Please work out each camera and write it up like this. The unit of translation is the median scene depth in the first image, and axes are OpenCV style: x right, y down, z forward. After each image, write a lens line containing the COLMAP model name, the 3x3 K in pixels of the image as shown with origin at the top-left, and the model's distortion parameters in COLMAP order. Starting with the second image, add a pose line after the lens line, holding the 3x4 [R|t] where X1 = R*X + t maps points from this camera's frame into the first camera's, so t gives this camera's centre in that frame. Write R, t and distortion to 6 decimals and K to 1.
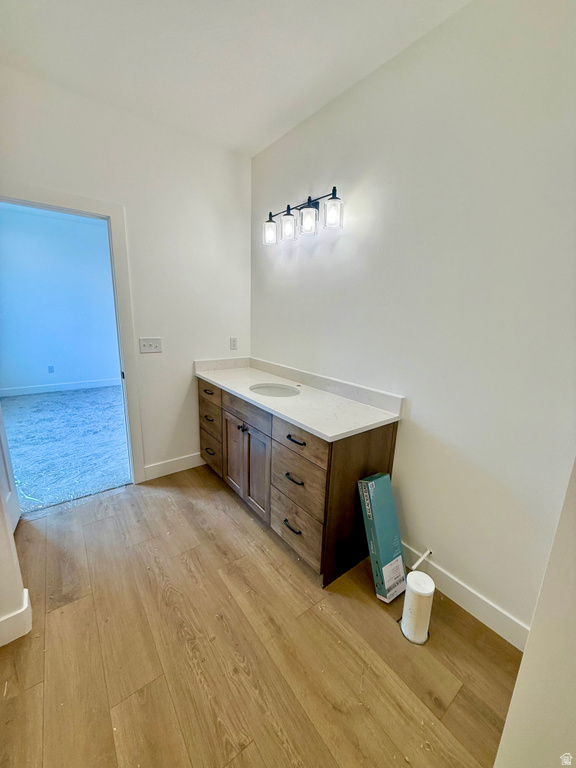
lens RADIAL K [[306.3, 0, 288.8], [0, 306.3, 384.0], [0, 0, 1]] dist [0.000065, 0.000413]
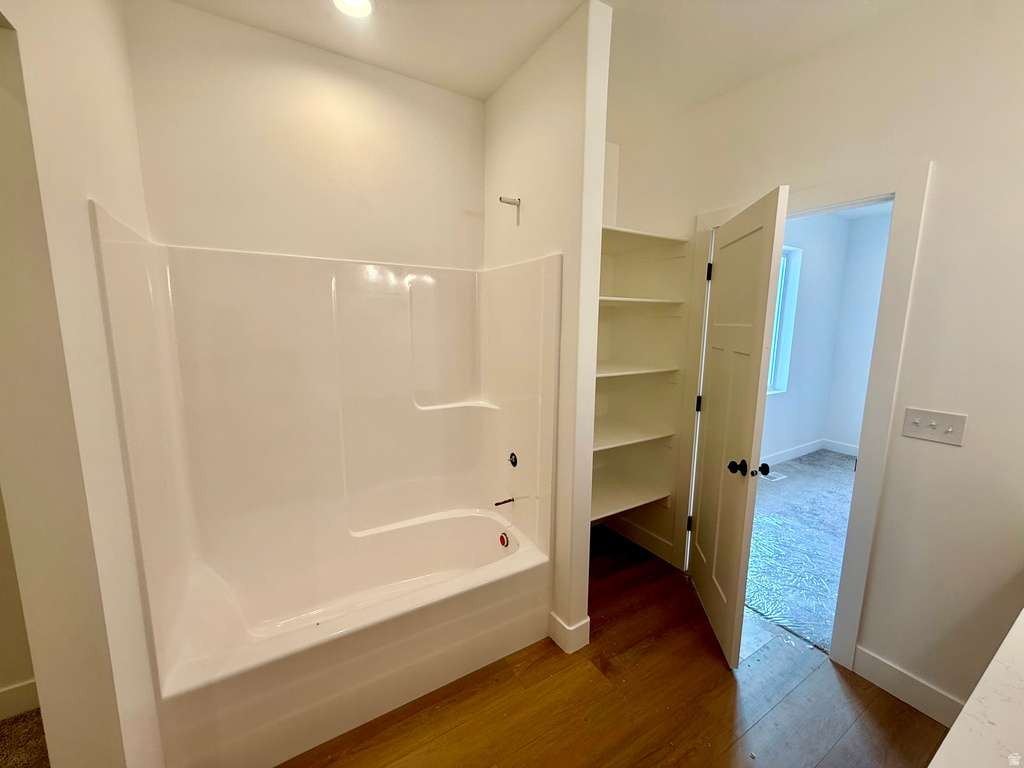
lens RADIAL K [[408.5, 0, 510.6], [0, 408.5, 384.3], [0, 0, 1]] dist [0.000065, 0.000413]
pose [[-0.111611, 0.116232, -0.986931, 0.233602], [-0.243380, 0.959694, 0.140548, -0.113344], [0.963488, 0.255886, -0.078824, 0.379841]]
